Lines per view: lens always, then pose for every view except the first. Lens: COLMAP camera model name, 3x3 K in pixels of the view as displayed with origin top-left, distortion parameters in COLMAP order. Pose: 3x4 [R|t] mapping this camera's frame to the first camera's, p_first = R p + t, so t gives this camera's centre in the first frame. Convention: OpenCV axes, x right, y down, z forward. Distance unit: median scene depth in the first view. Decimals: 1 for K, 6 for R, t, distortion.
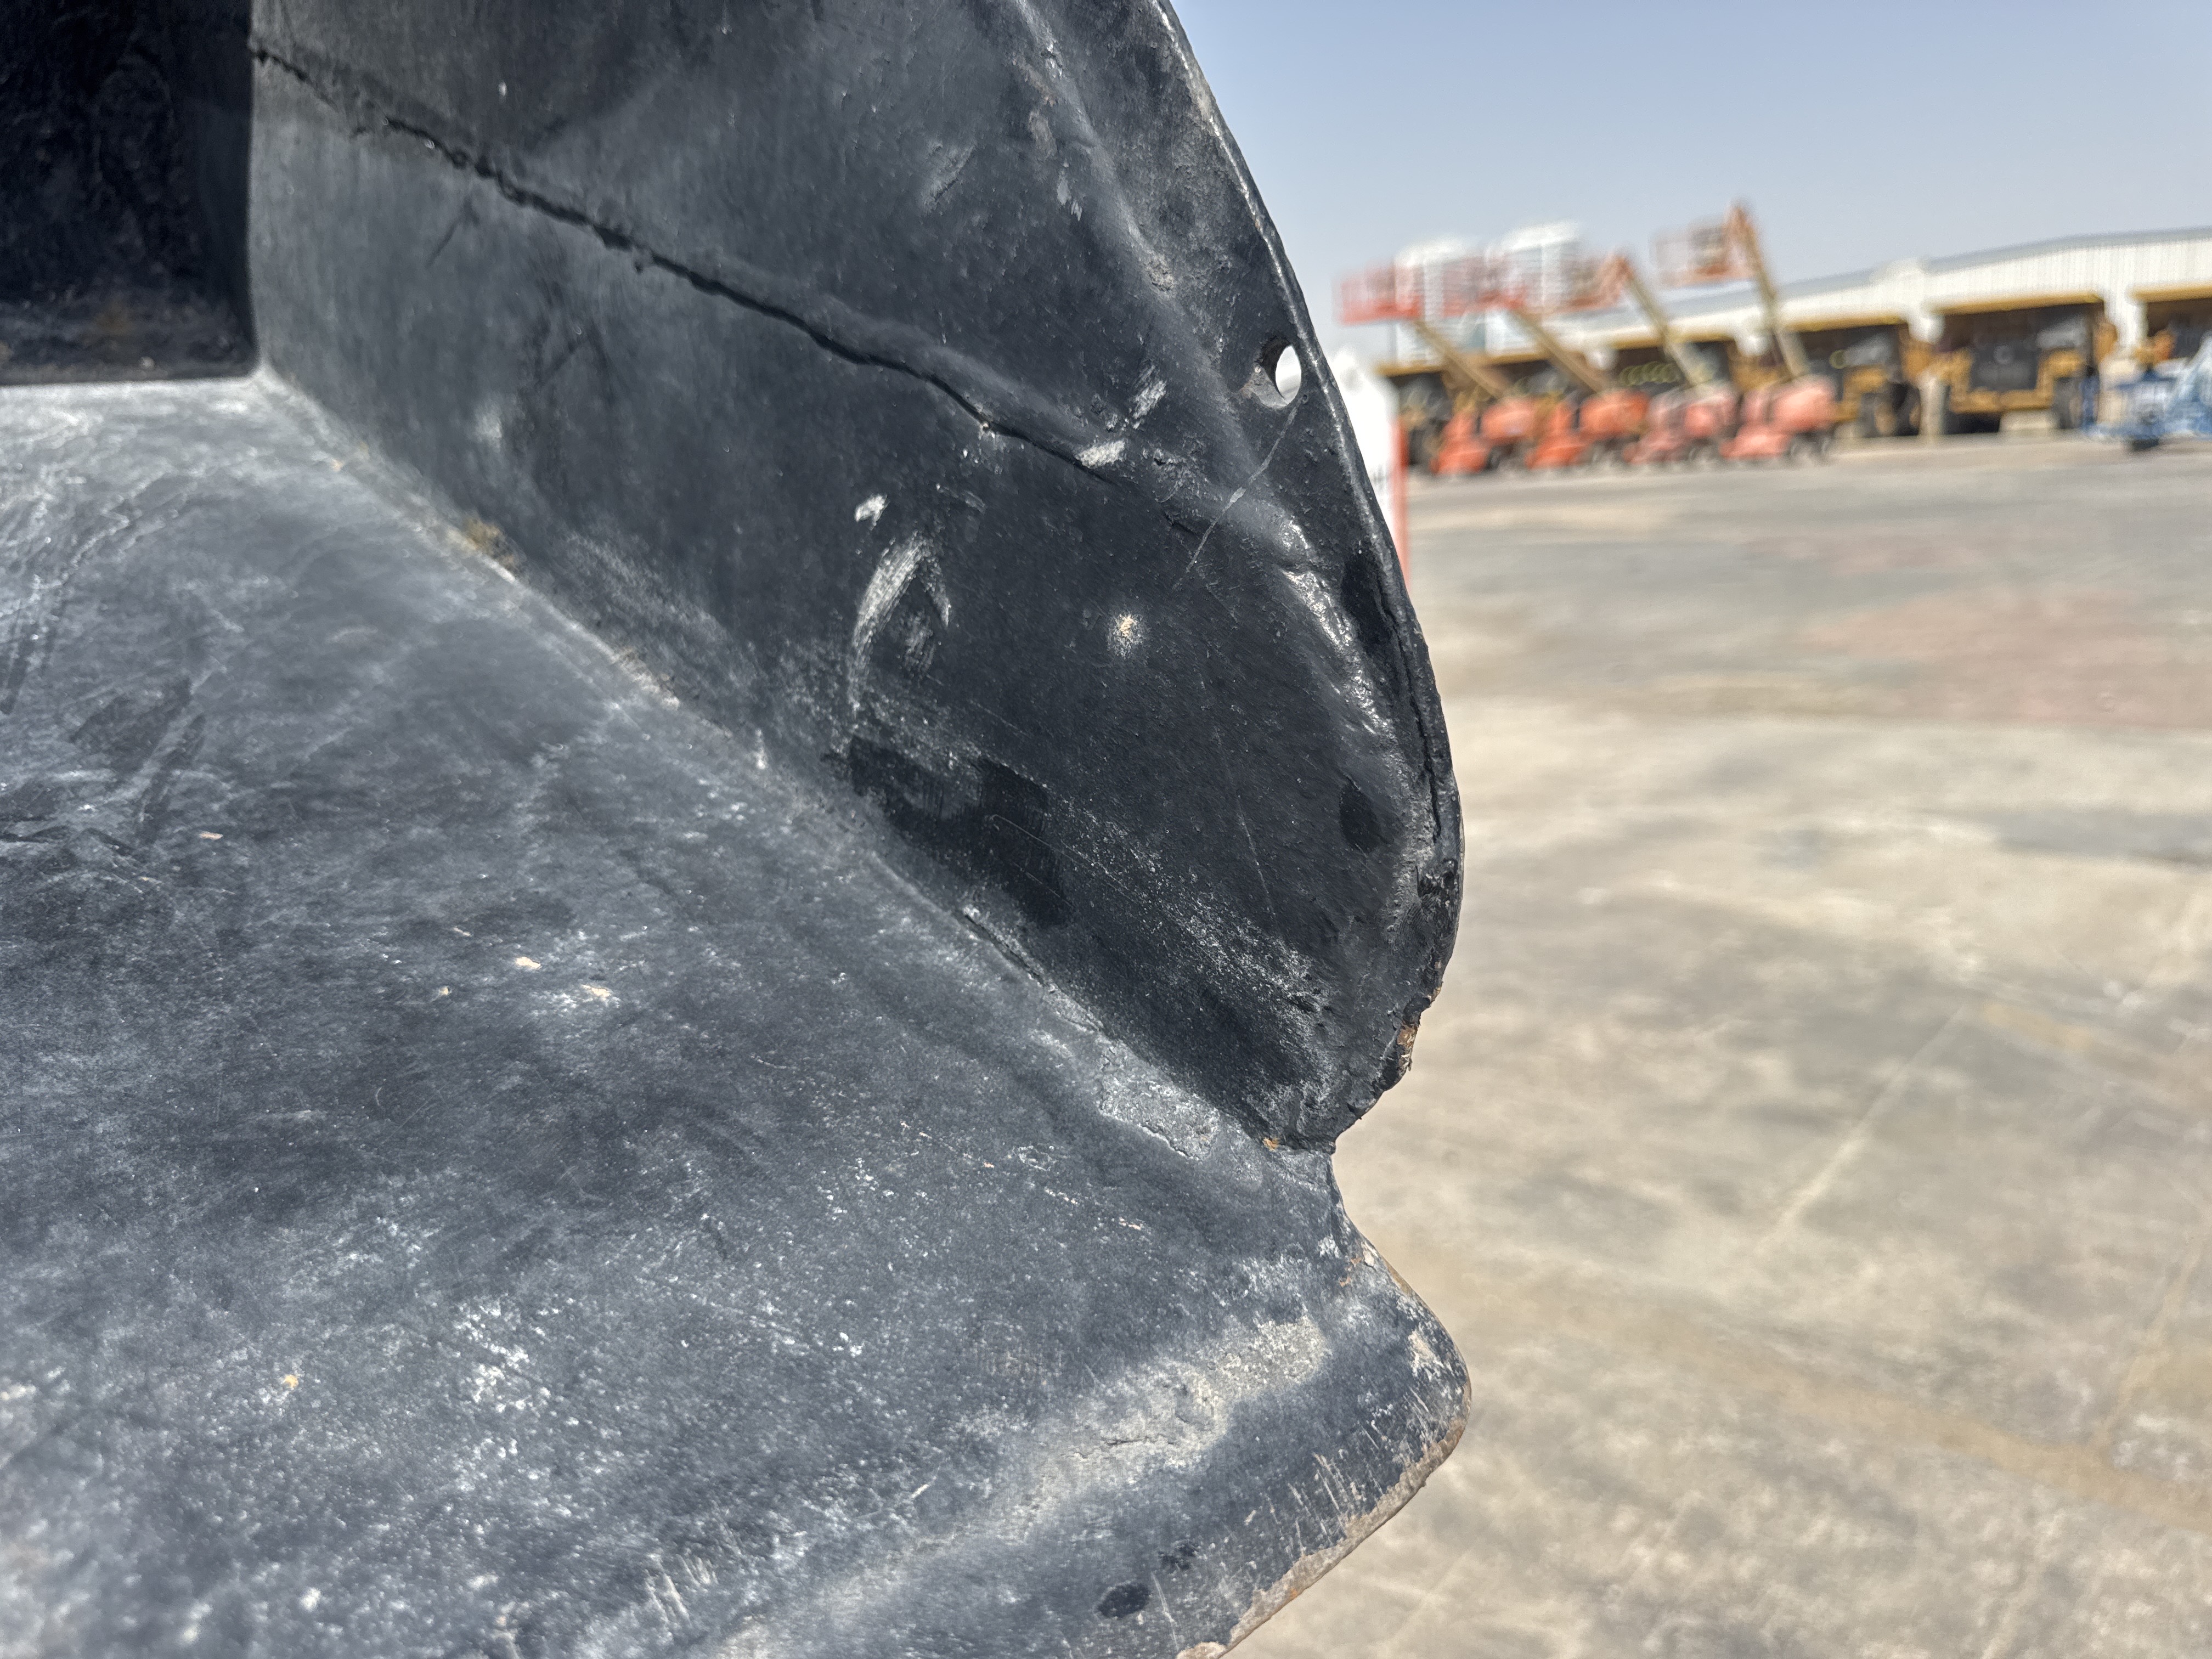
lens RADIAL K [[1588.1, 0, 1104.0], [0, 1588.1, 822.7], [0, 0, 1]] dist [0.002077, -0.019268]
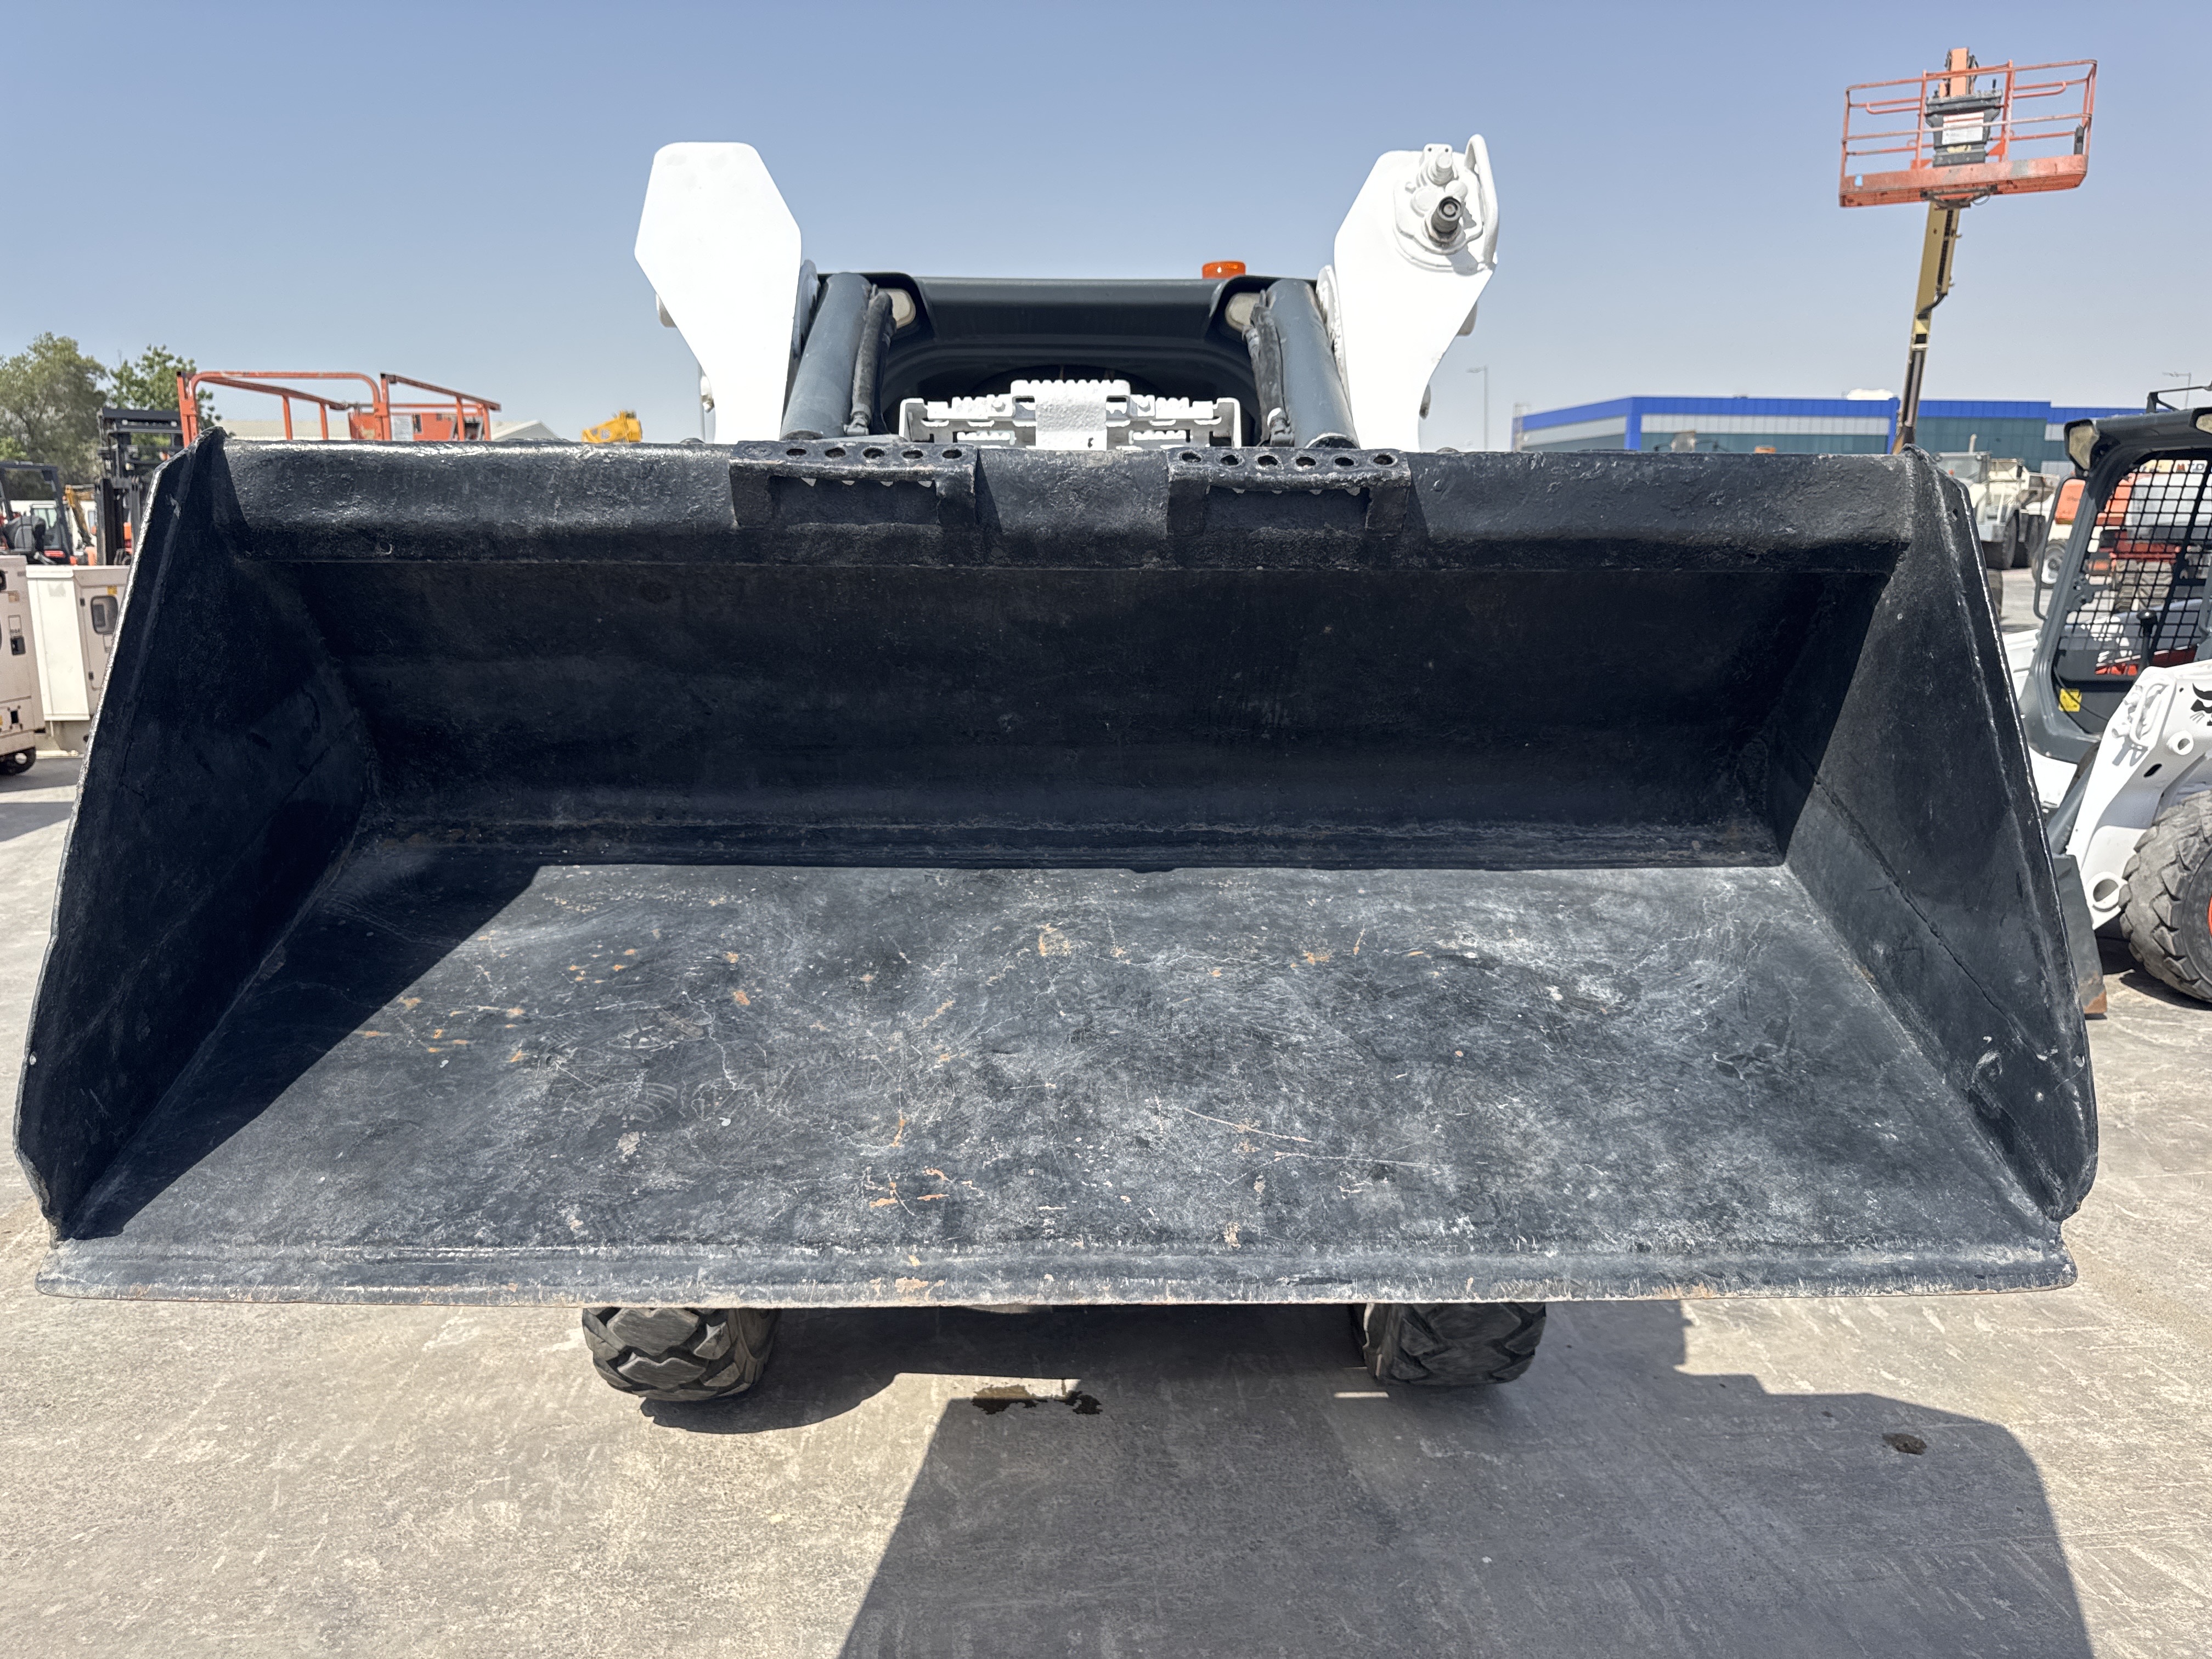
lens RADIAL K [[1588.1, 0, 1090.2], [0, 1588.1, 828.0], [0, 0, 1]] dist [0.002077, -0.019268]
pose [[0.748517, 0.192559, -0.634541, 0.636576], [-0.185156, 0.979541, 0.078840, -0.654371], [0.636741, 0.058476, 0.768857, -3.803062]]
